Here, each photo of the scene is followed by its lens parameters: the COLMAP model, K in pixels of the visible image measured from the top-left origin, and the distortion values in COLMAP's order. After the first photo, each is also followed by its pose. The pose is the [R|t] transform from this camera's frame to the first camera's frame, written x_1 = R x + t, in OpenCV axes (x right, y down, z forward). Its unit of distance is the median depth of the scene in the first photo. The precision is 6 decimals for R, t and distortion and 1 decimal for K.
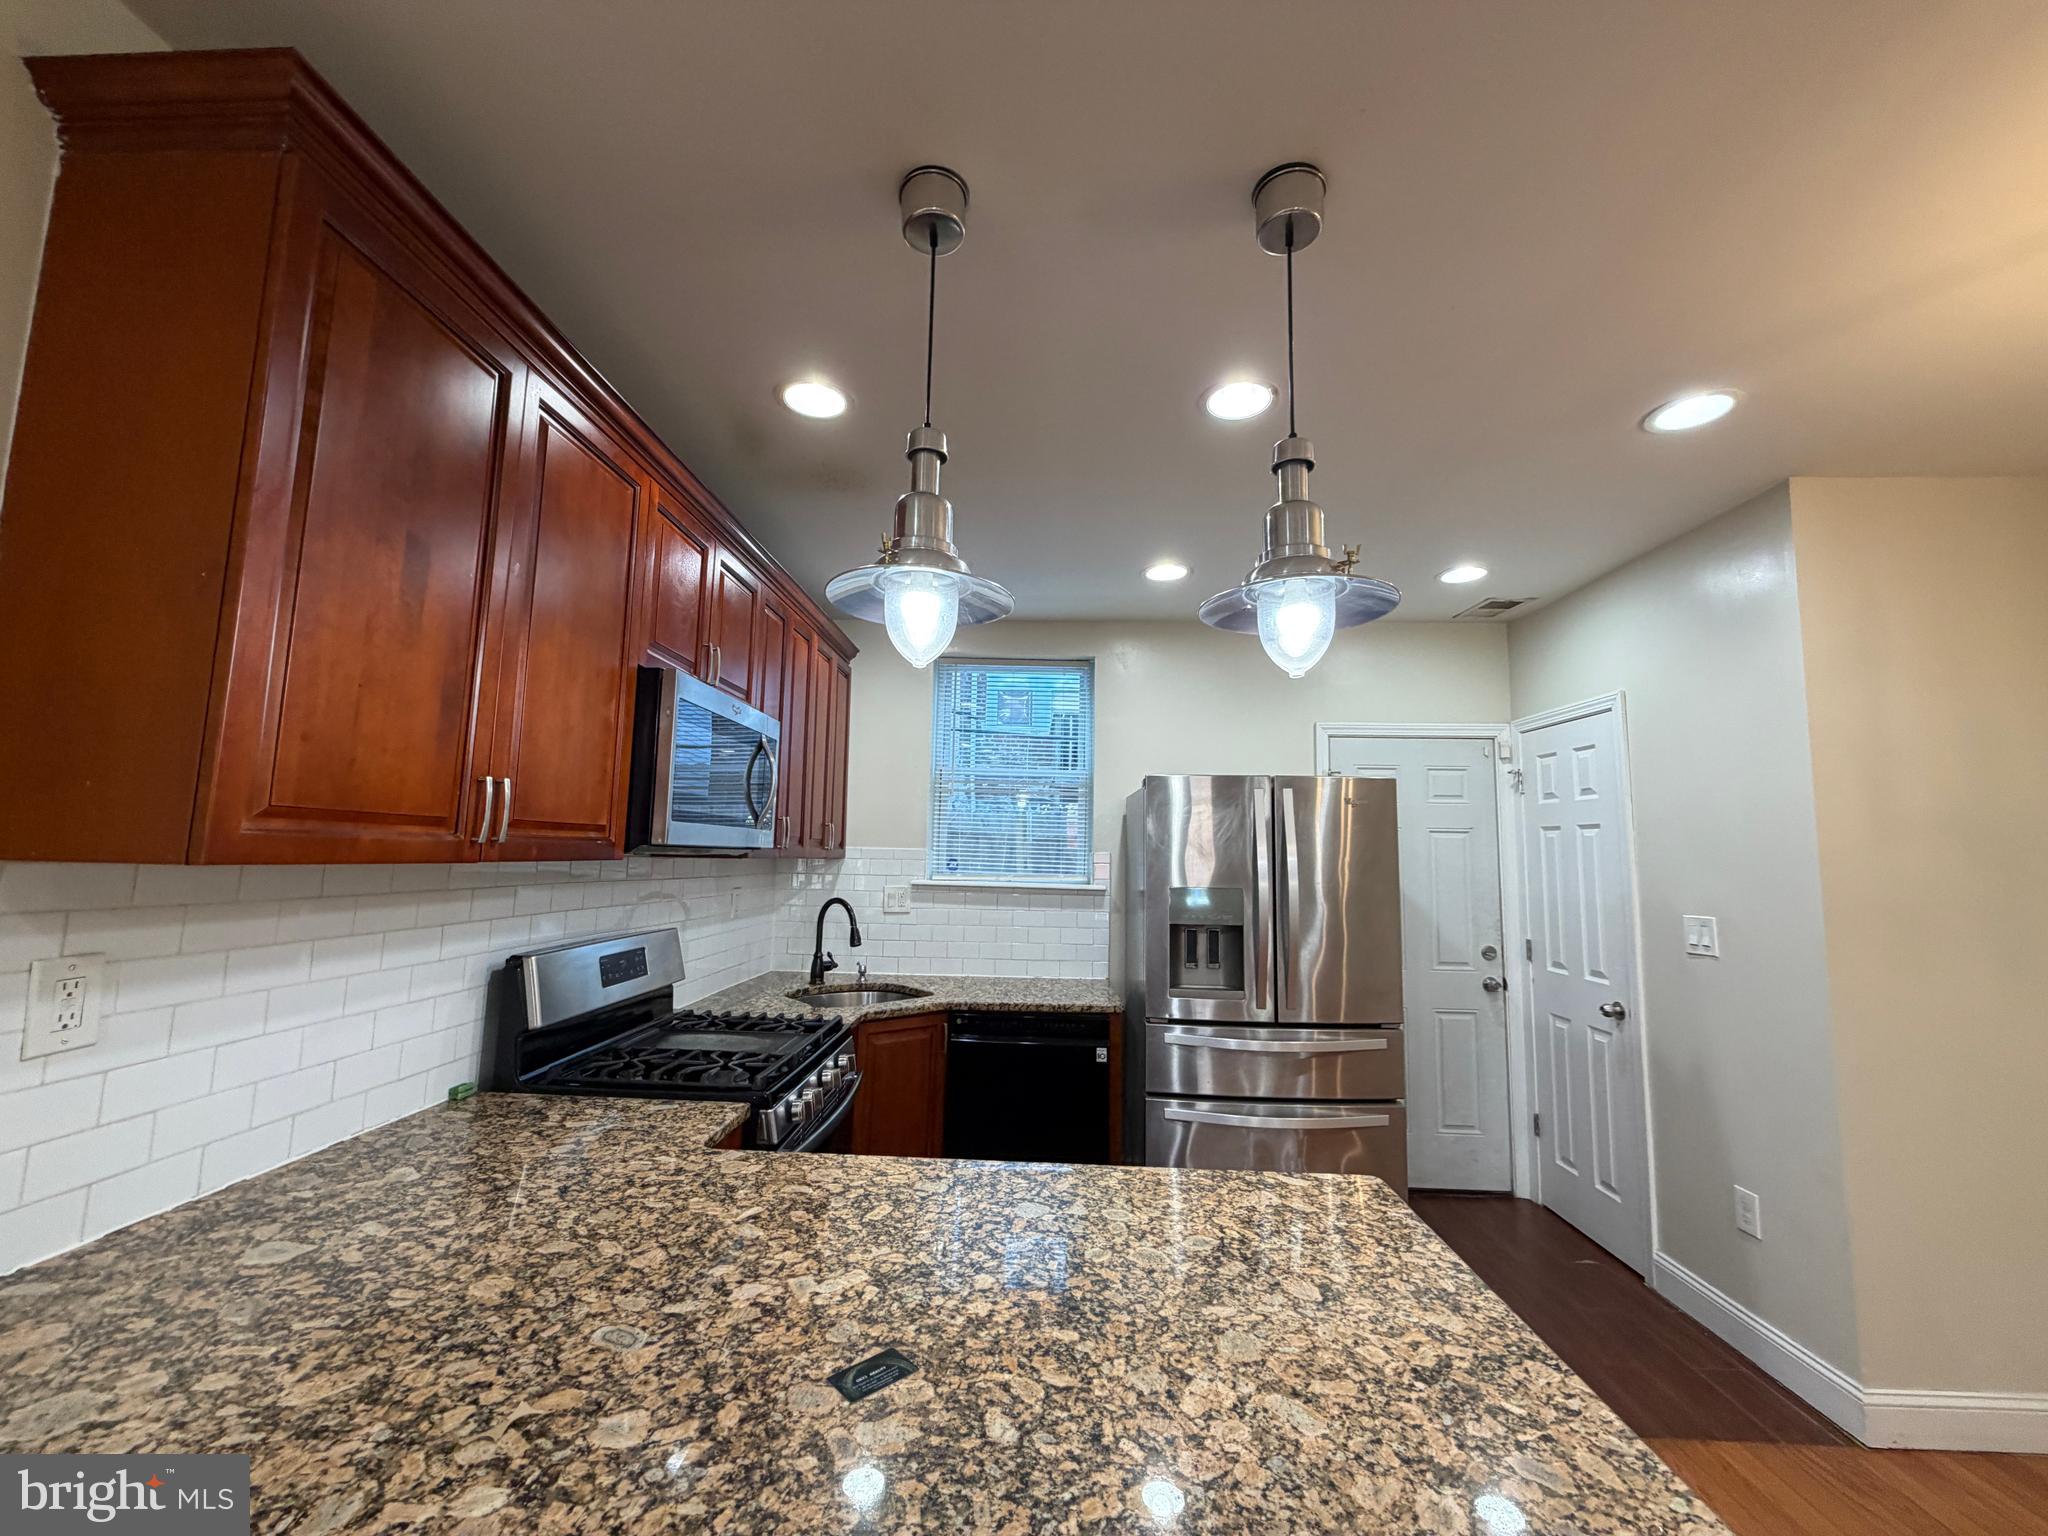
lens RADIAL K [[806.6, 0, 1021.6], [0, 806.6, 767.7], [0, 0, 1]] dist [0.000188, -0.000152]
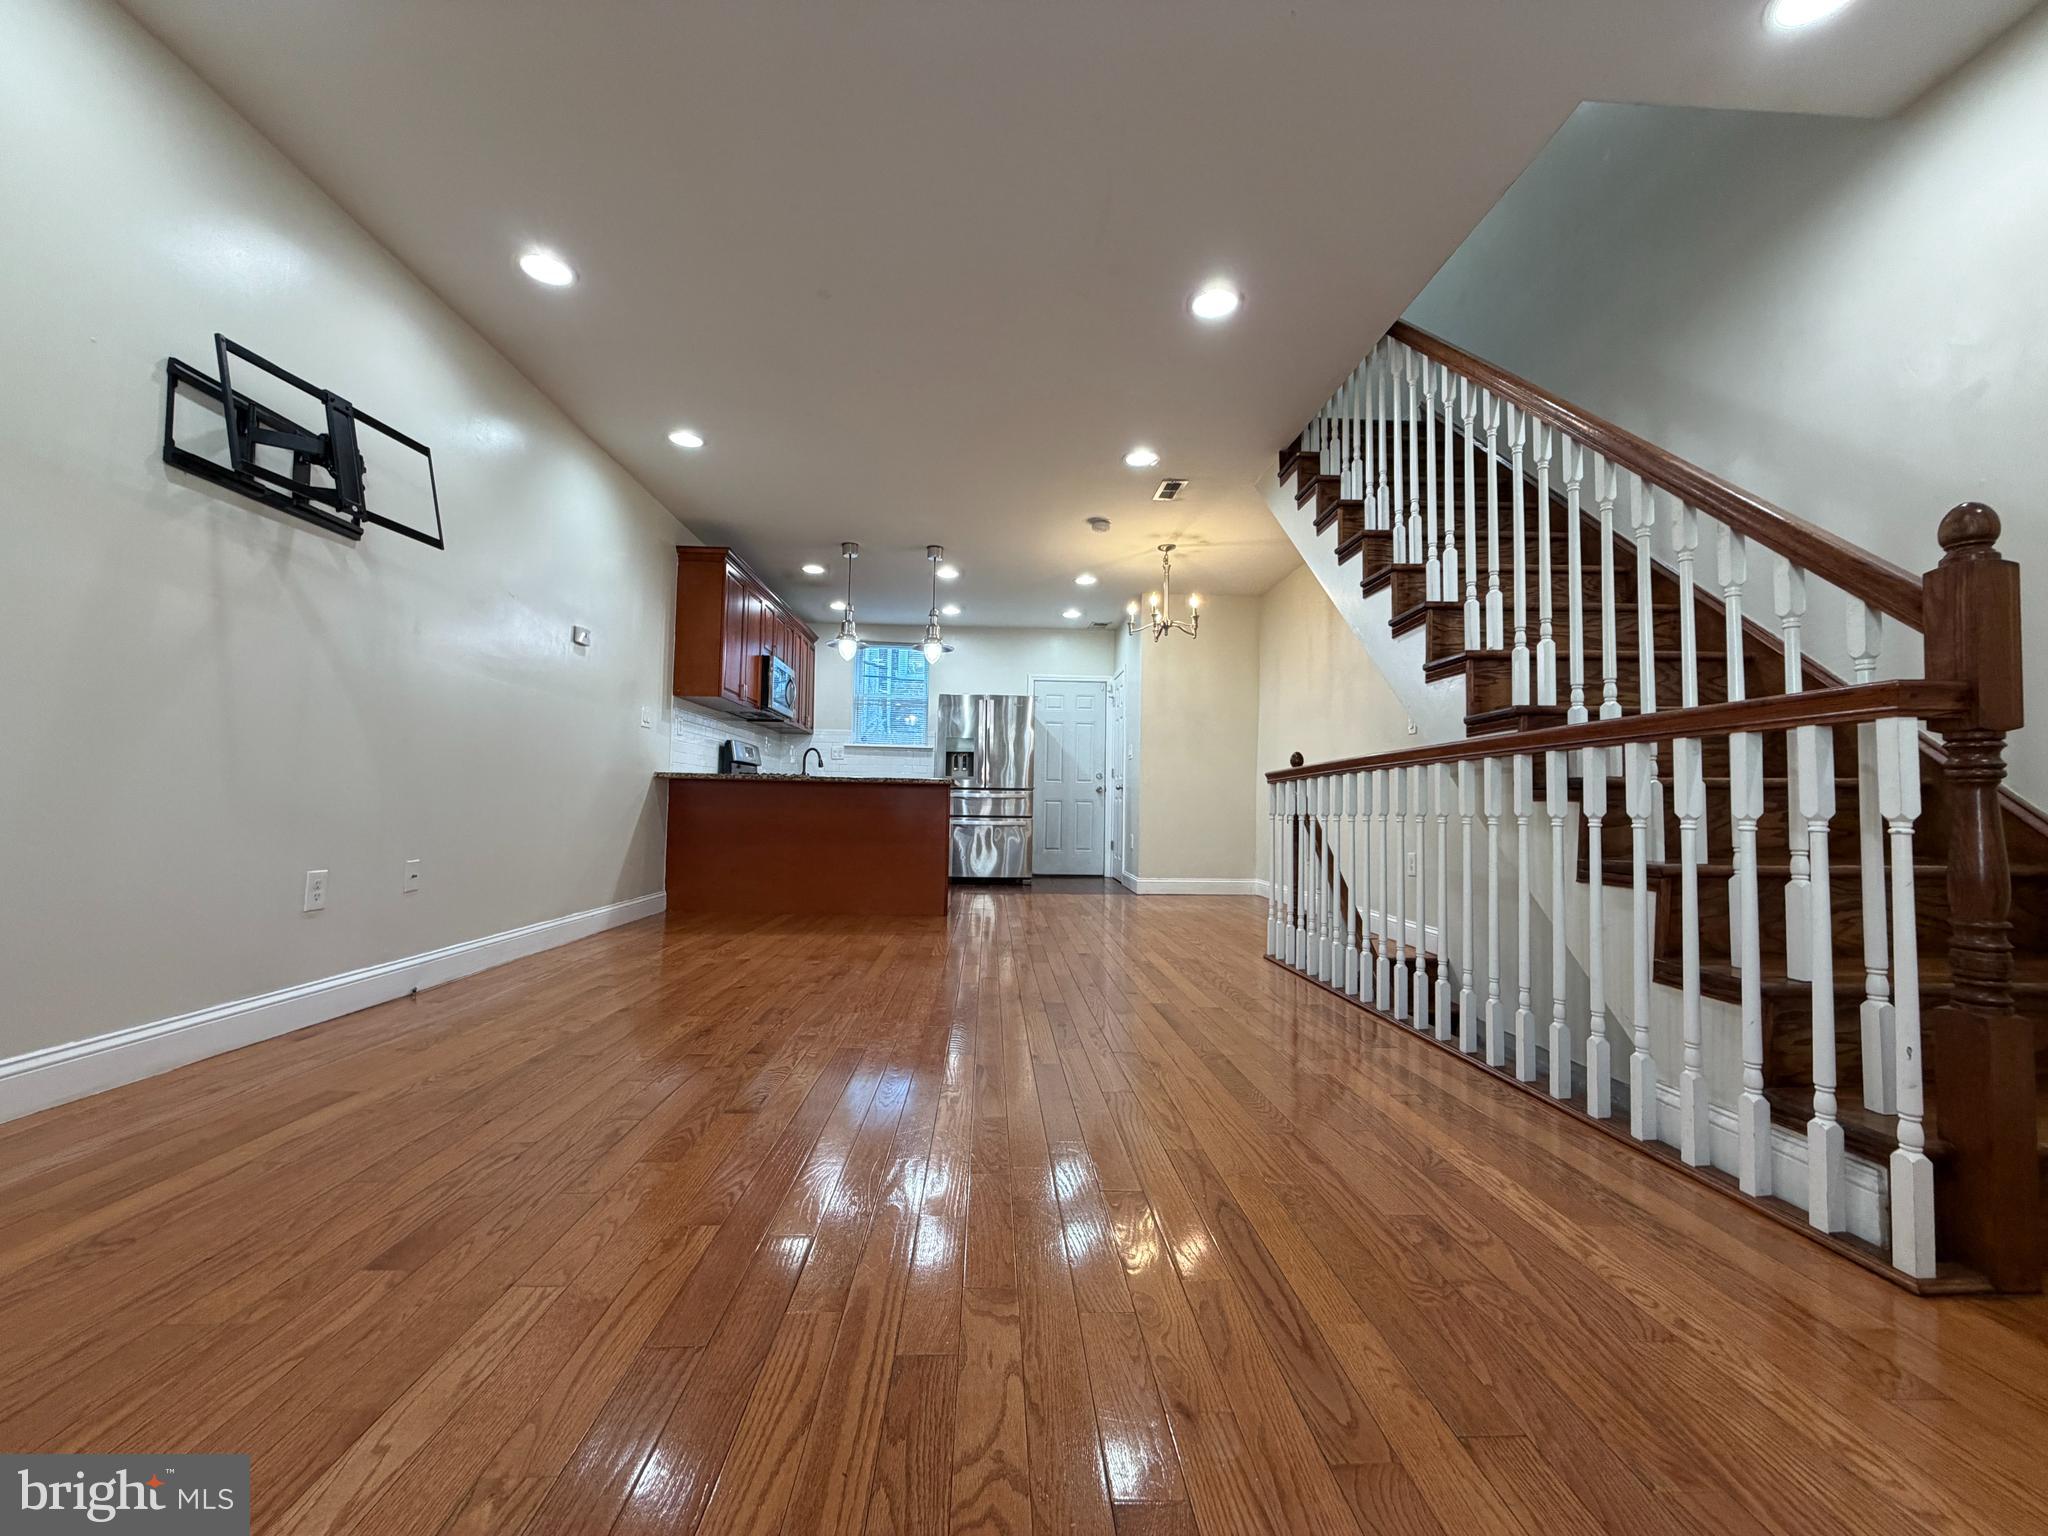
lens RADIAL K [[806.6, 0, 1021.6], [0, 806.6, 767.7], [0, 0, 1]] dist [0.000188, -0.000152]
pose [[0.996382, 0.000480, 0.084989, 0.417339], [-0.005734, 0.998085, 0.061596, 0.172678], [-0.084797, -0.061860, 0.994476, -3.268483]]
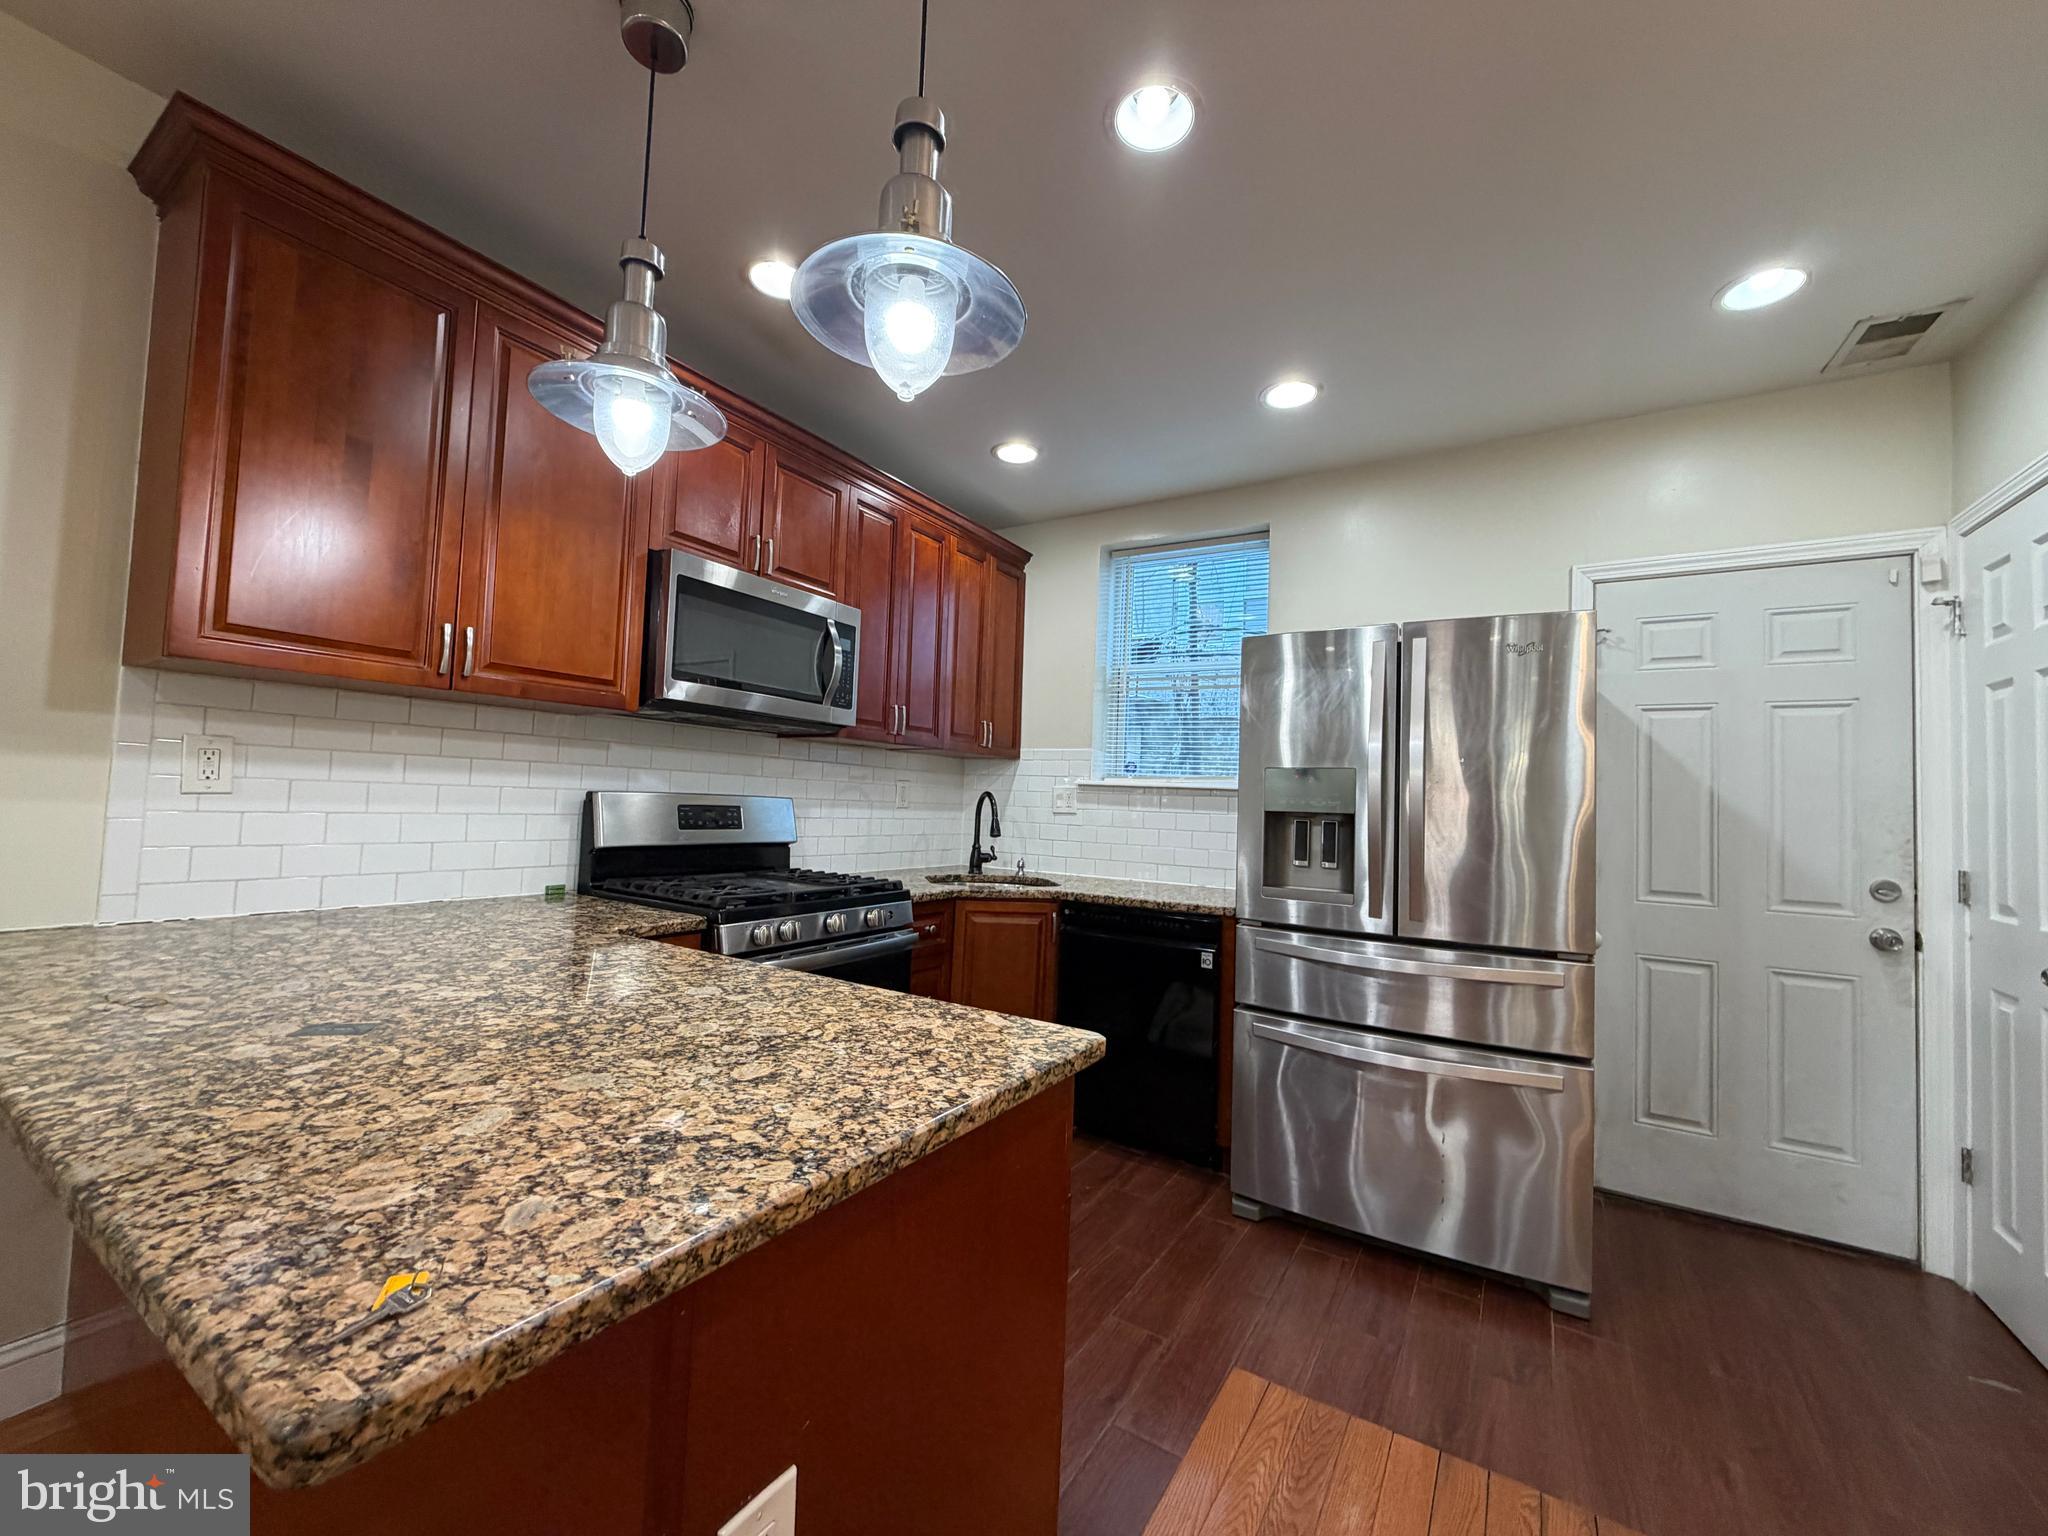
lens RADIAL K [[806.6, 0, 1021.6], [0, 806.6, 767.7], [0, 0, 1]] dist [0.000188, -0.000152]
pose [[0.870840, -0.008184, -0.491499, 0.766670], [0.033045, 0.998574, 0.041923, 0.212268], [0.490455, -0.052750, 0.869869, 0.291152]]
